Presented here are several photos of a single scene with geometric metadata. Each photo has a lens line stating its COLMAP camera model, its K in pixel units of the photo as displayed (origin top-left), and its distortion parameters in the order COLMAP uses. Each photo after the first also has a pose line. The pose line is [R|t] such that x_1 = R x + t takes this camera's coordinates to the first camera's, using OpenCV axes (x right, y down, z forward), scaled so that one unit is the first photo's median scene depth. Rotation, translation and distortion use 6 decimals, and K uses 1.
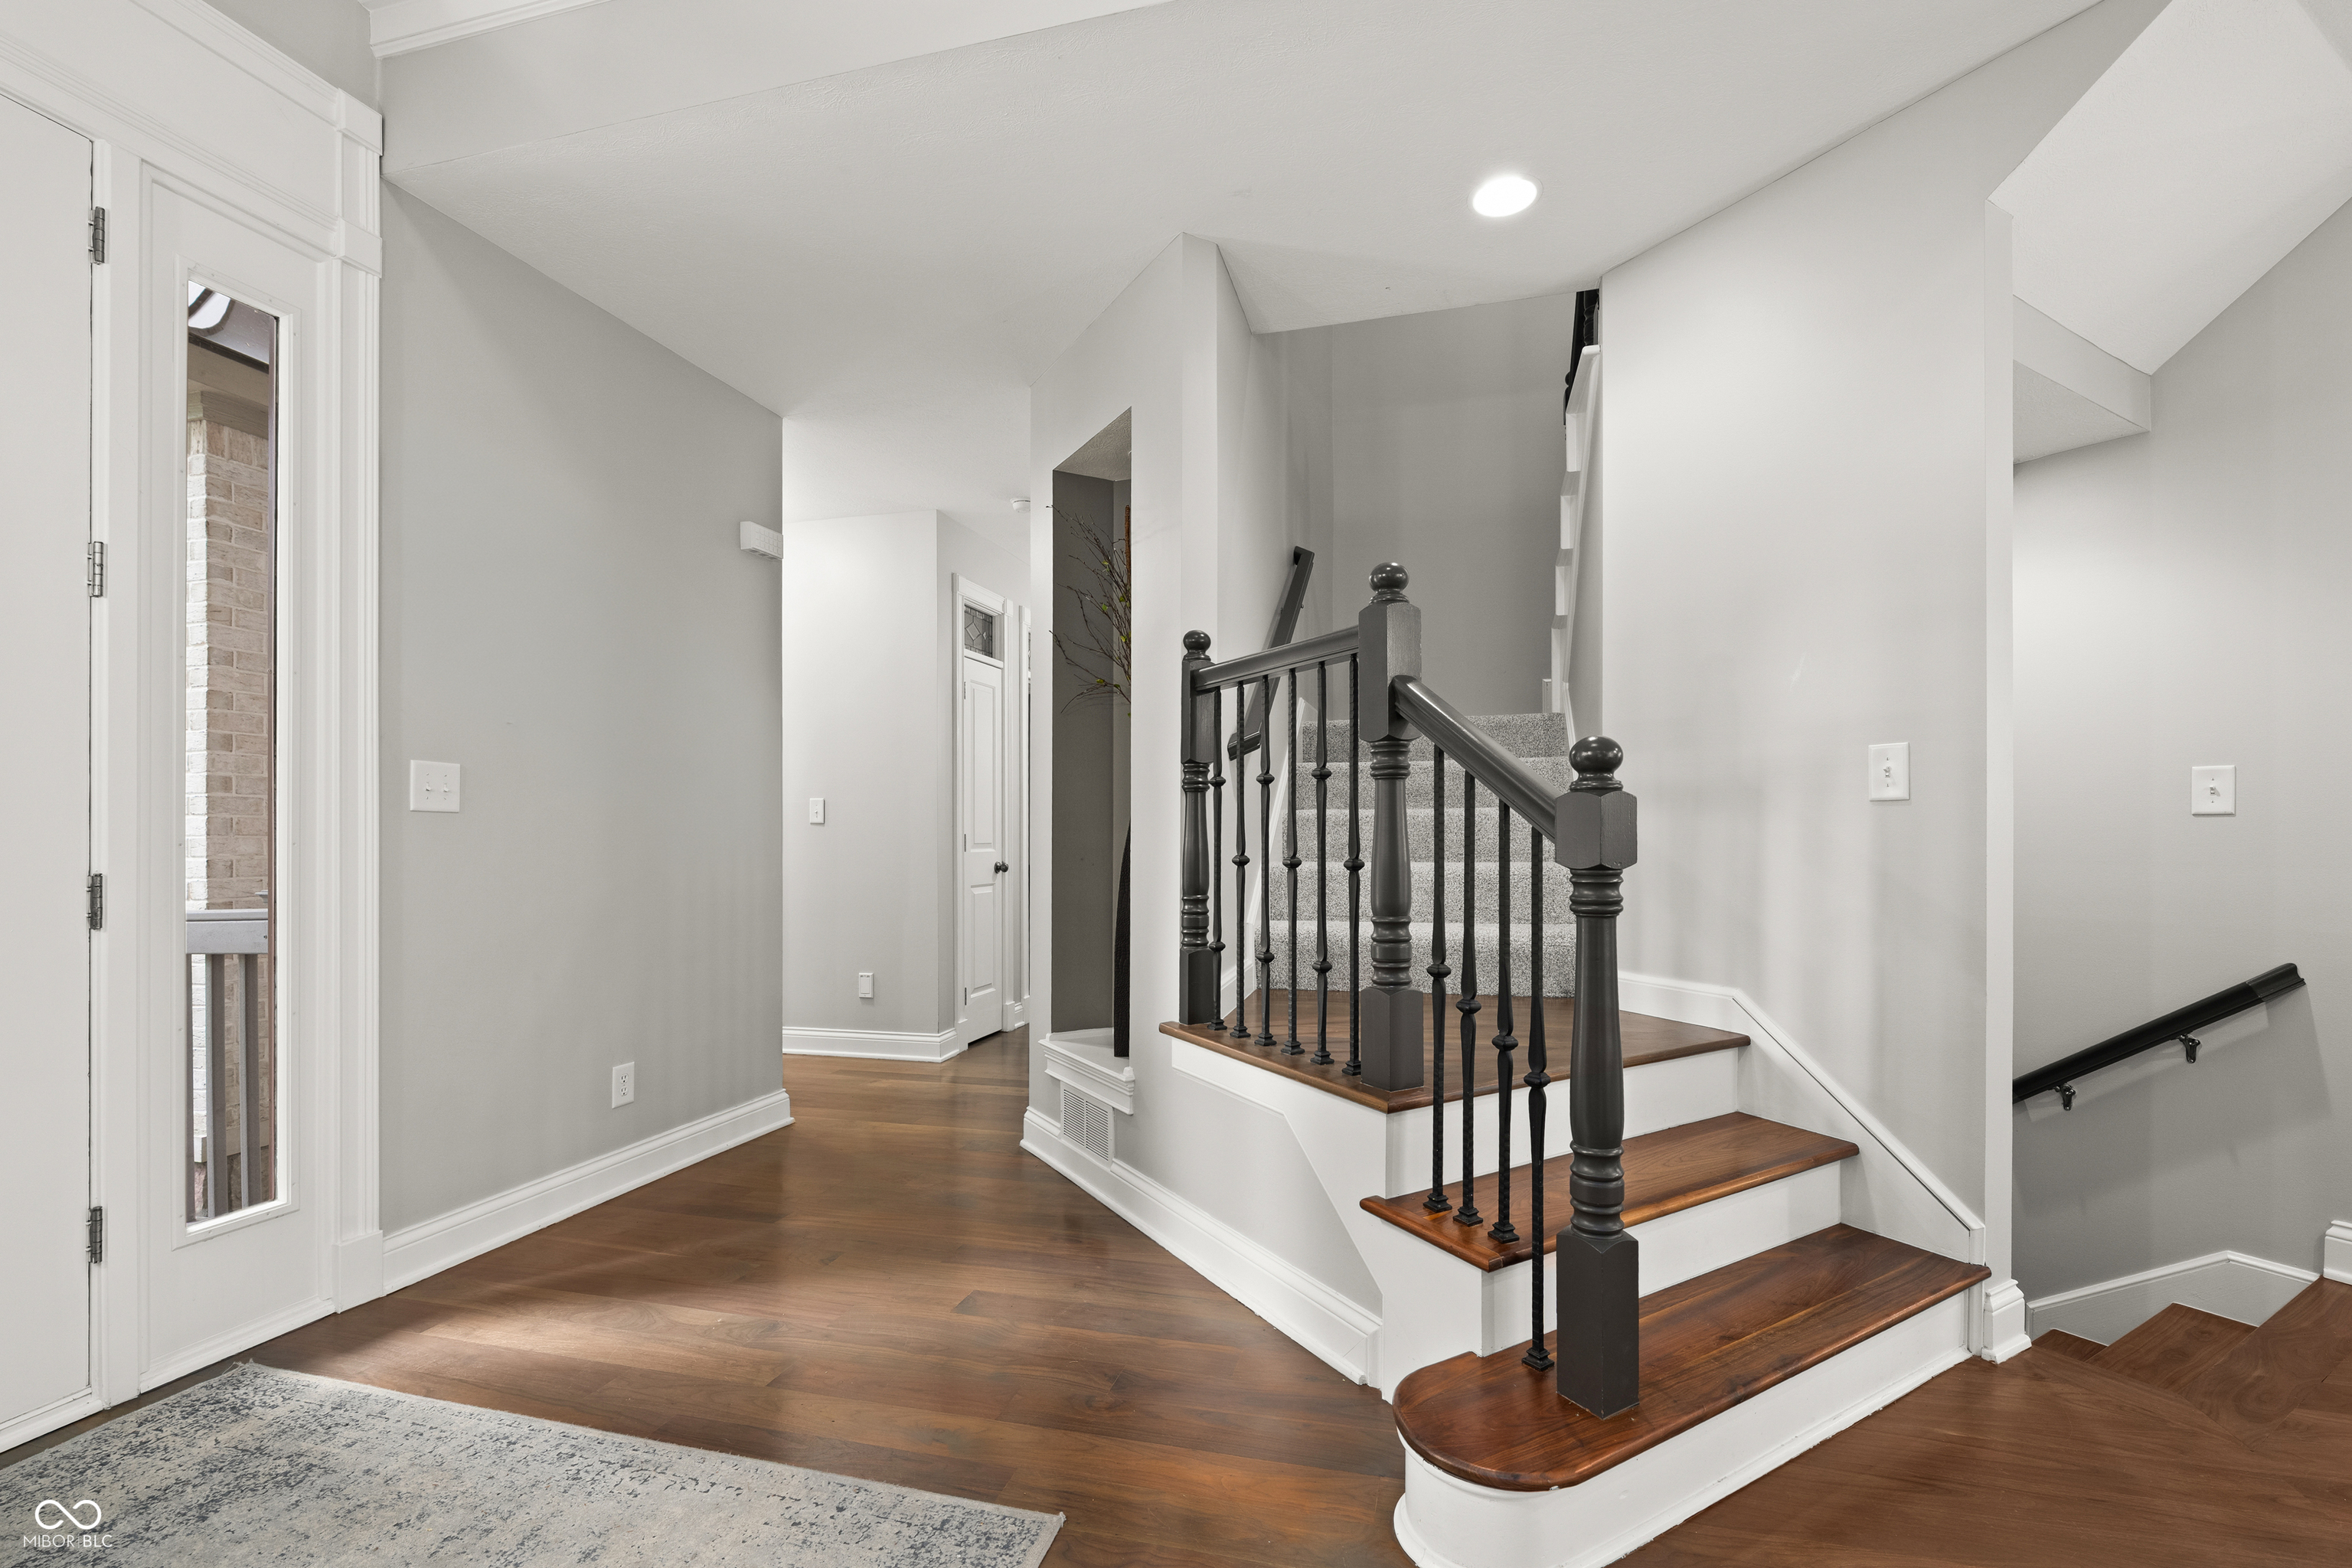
lens RADIAL K [[1039.6, 0, 1169.5], [0, 1039.6, 817.2], [0, 0, 1]] dist [-0.001127, 0.000051]
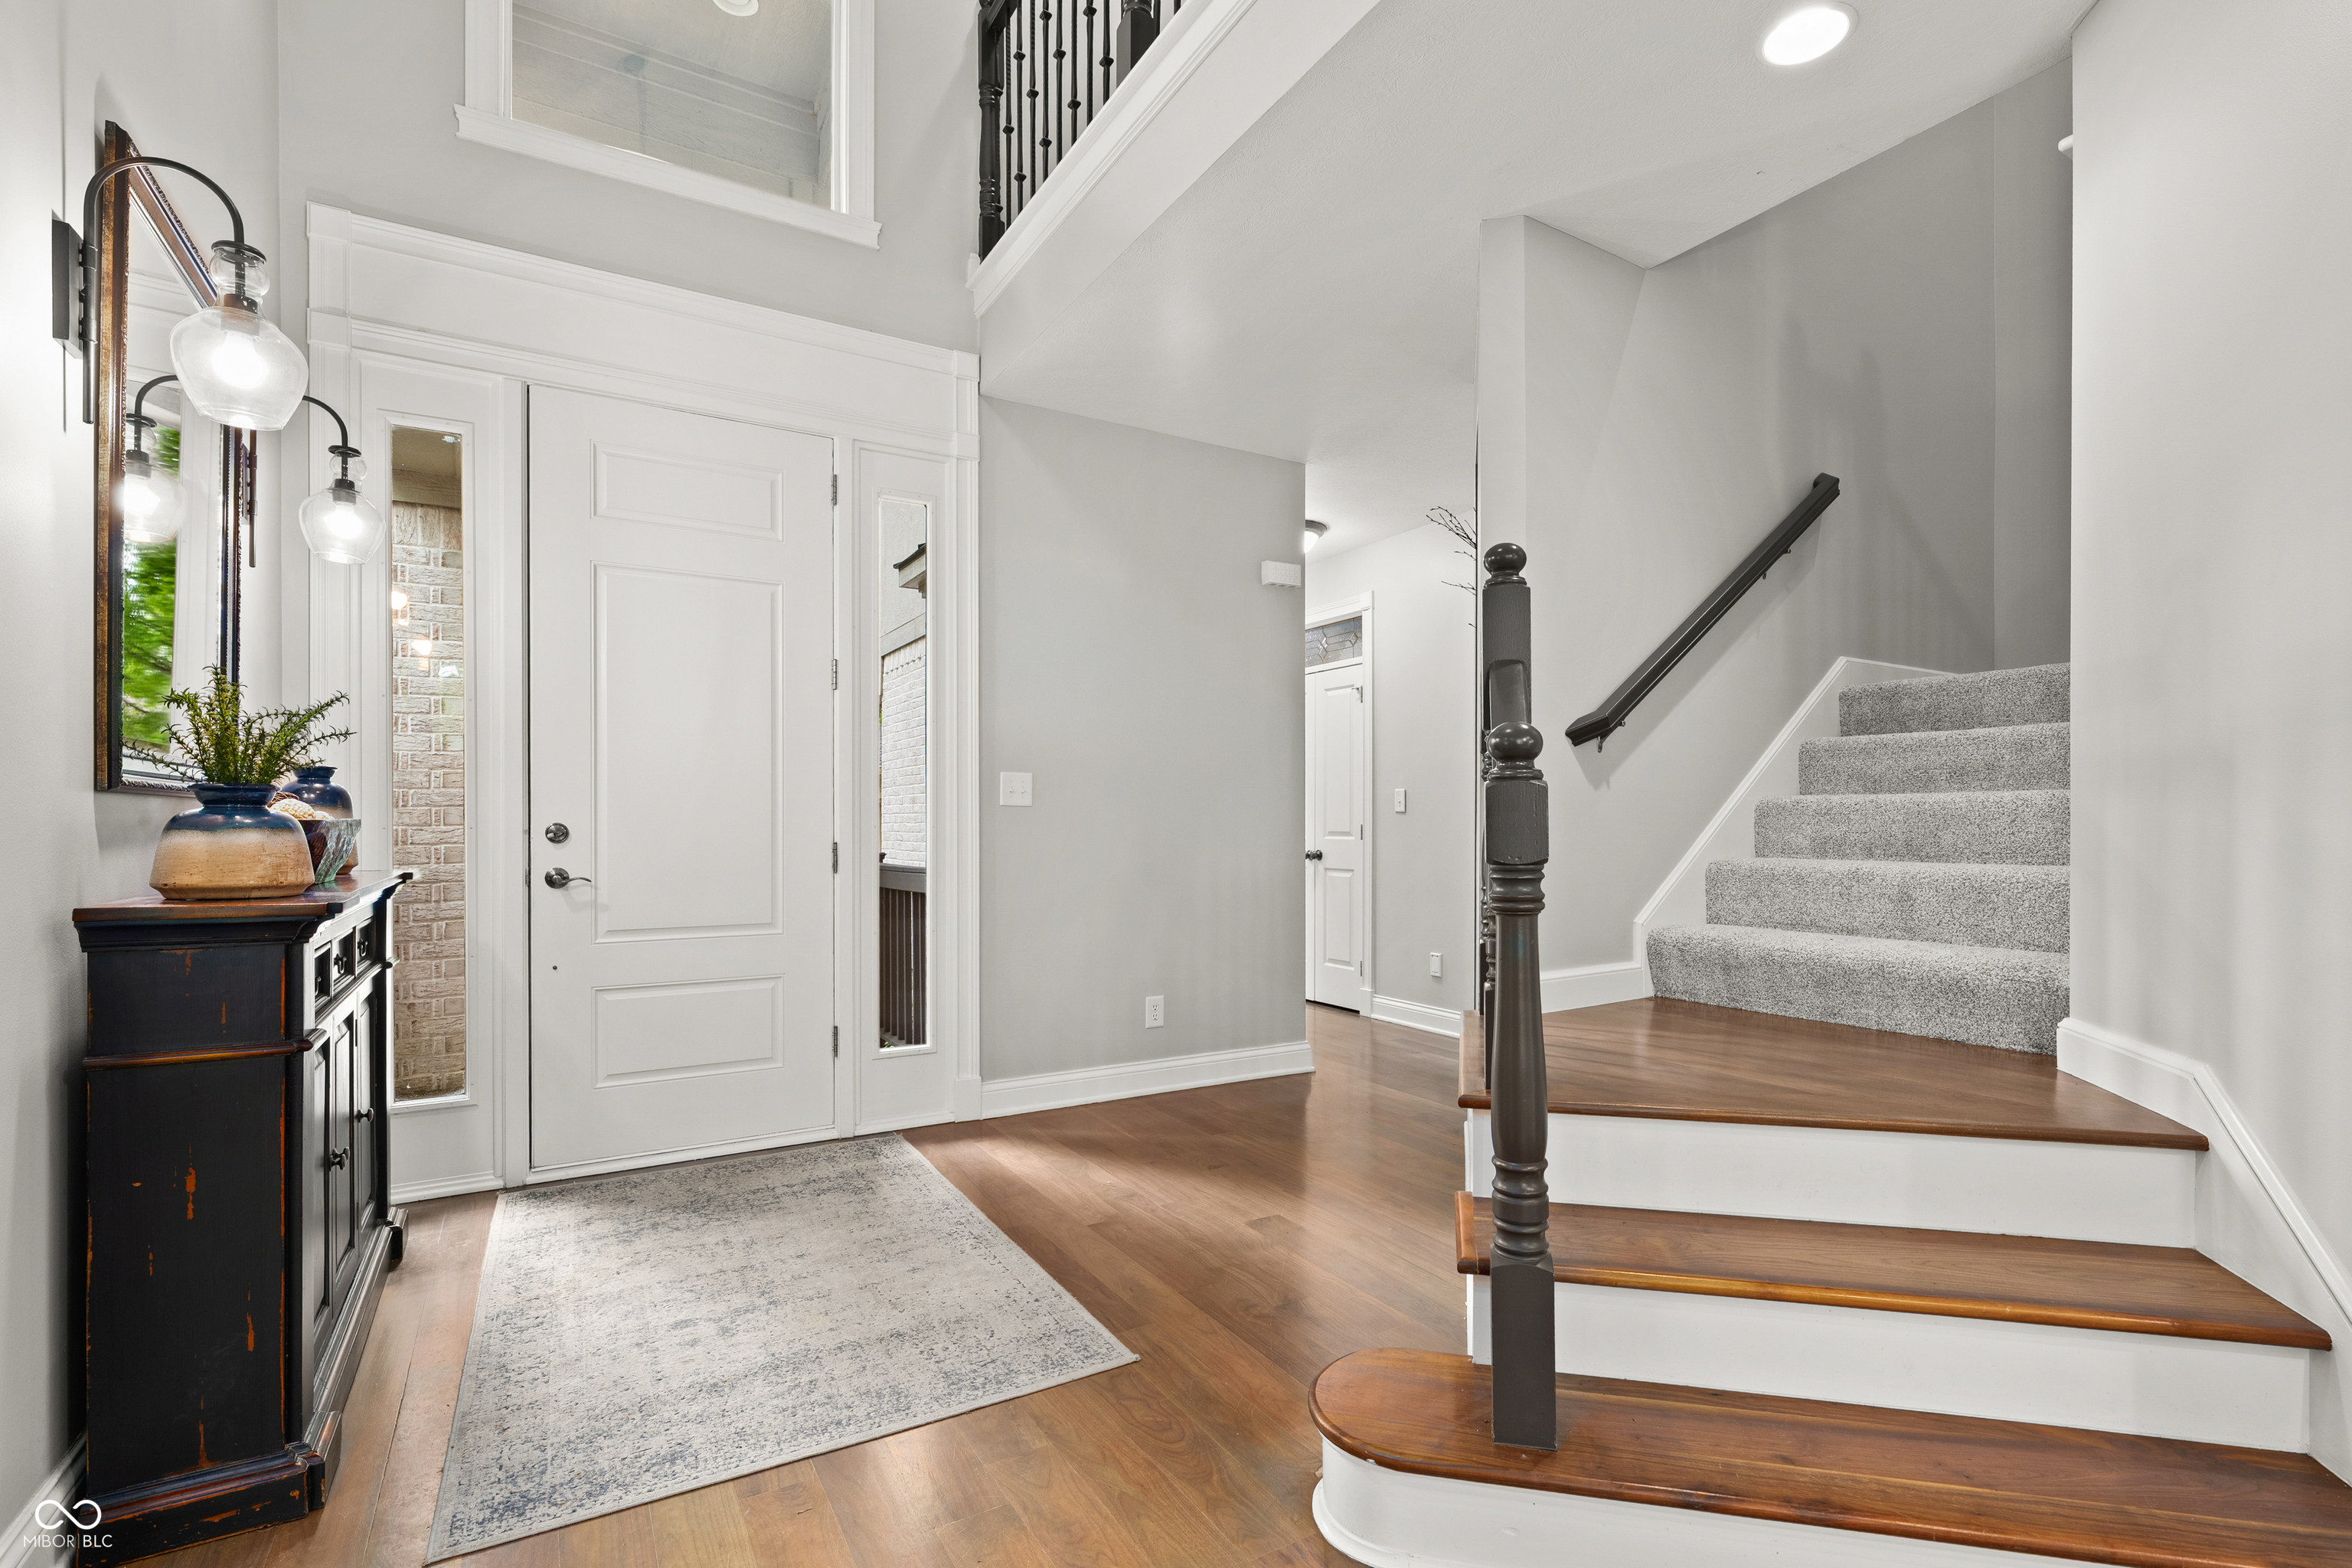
lens RADIAL K [[1078.6, 0, 1184.4], [0, 1078.6, 805.6], [0, 0, 1]] dist [0.000794, 0.000158]
pose [[0.714877, -0.006623, -0.699219, 0.613773], [0.007347, 0.999971, -0.001961, -0.000901], [0.699212, -0.003735, 0.714905, 0.068545]]
